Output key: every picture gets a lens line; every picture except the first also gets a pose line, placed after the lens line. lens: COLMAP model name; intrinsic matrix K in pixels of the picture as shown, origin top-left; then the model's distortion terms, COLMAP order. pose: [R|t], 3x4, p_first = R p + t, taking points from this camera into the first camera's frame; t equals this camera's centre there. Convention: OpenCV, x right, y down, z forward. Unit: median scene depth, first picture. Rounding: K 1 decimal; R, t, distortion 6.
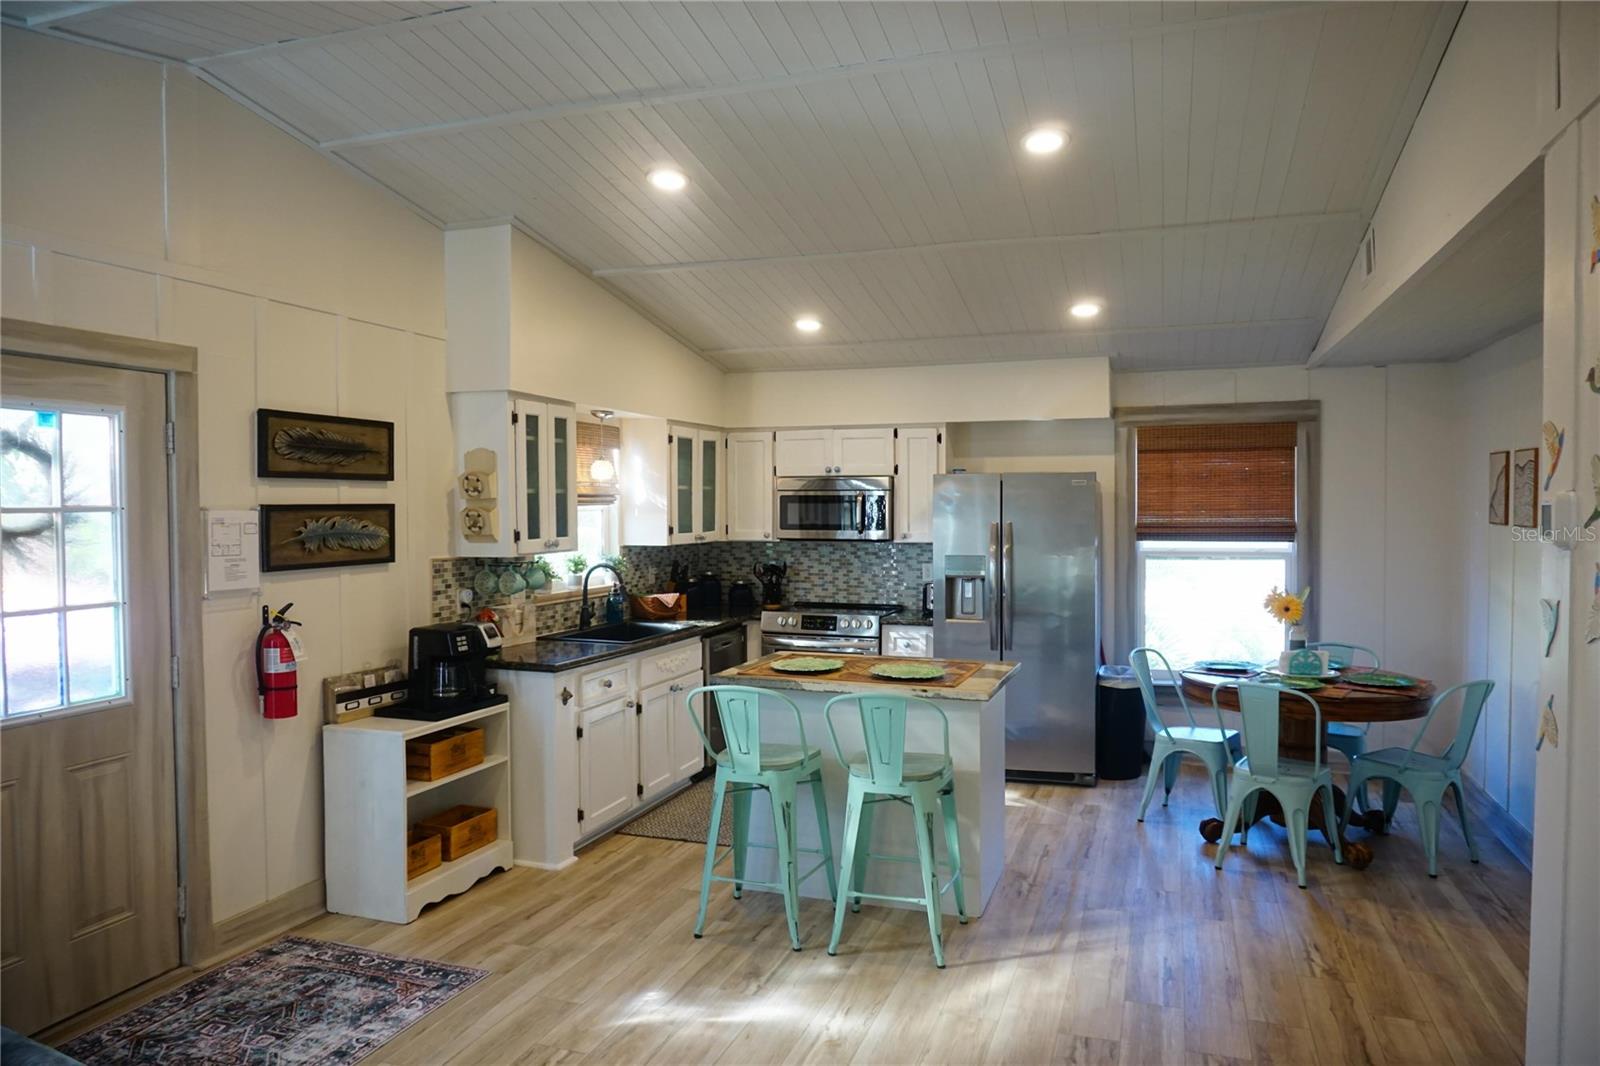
lens RADIAL K [[1079.1, 0, 803.8], [0, 1079.1, 536.4], [0, 0, 1]] dist [-0.025435, 0.007792]
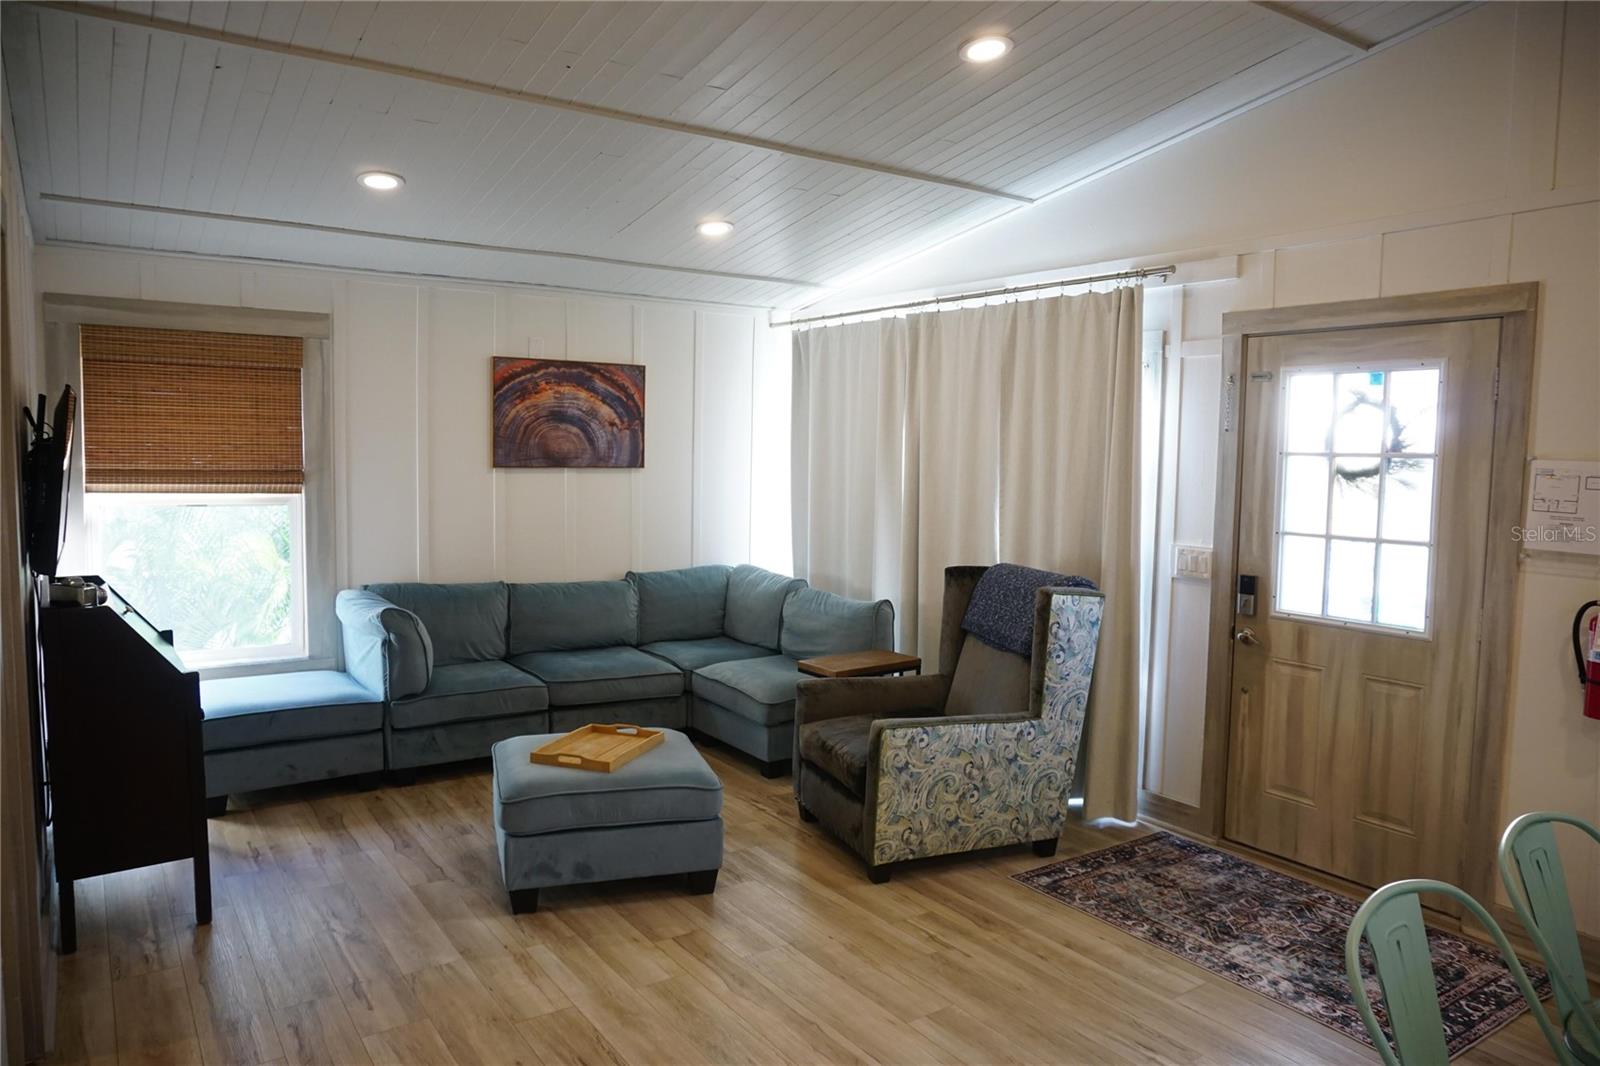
lens RADIAL K [[1079.1, 0, 803.8], [0, 1079.1, 536.4], [0, 0, 1]] dist [-0.025435, 0.007792]
pose [[-0.607839, 0.060730, -0.791735, 0.377576], [-0.035832, 0.993958, 0.103750, -0.022246], [0.793252, 0.091433, -0.601990, 0.738933]]
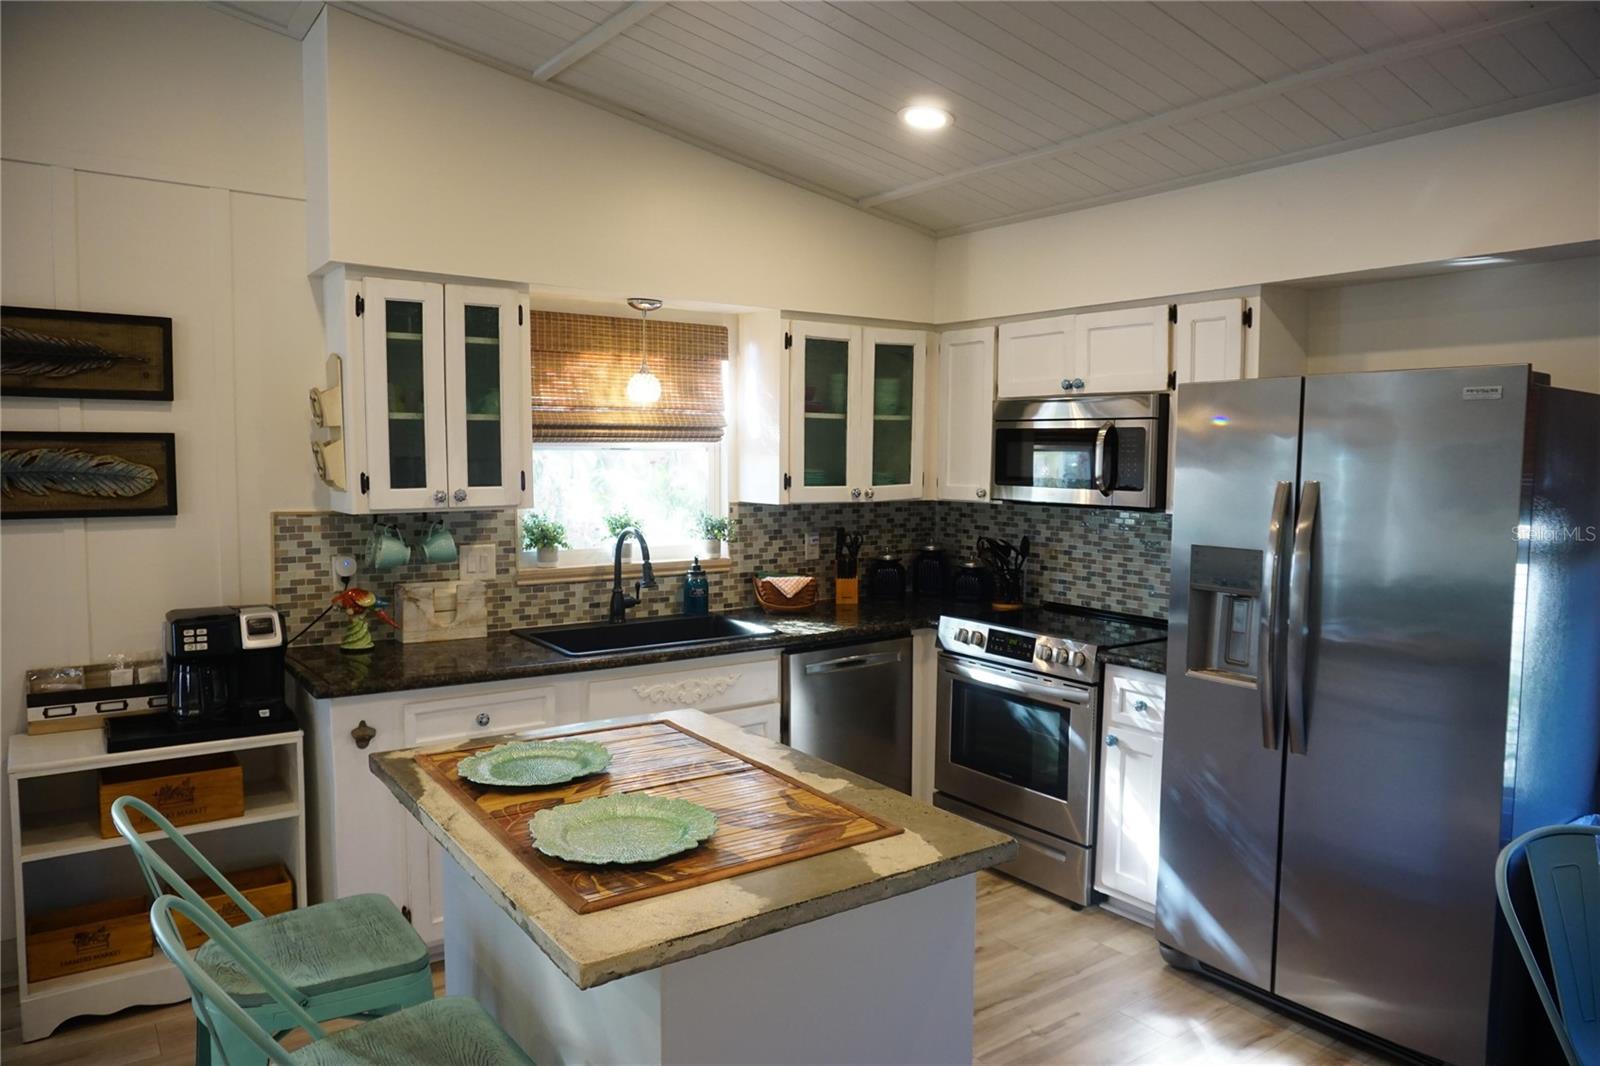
lens RADIAL K [[1079.1, 0, 803.8], [0, 1079.1, 536.4], [0, 0, 1]] dist [-0.025435, 0.007792]
pose [[0.818142, 0.053607, -0.572512, 0.319106], [-0.026513, 0.998103, 0.055570, -0.010825], [0.574405, -0.030286, 0.818011, 0.569369]]
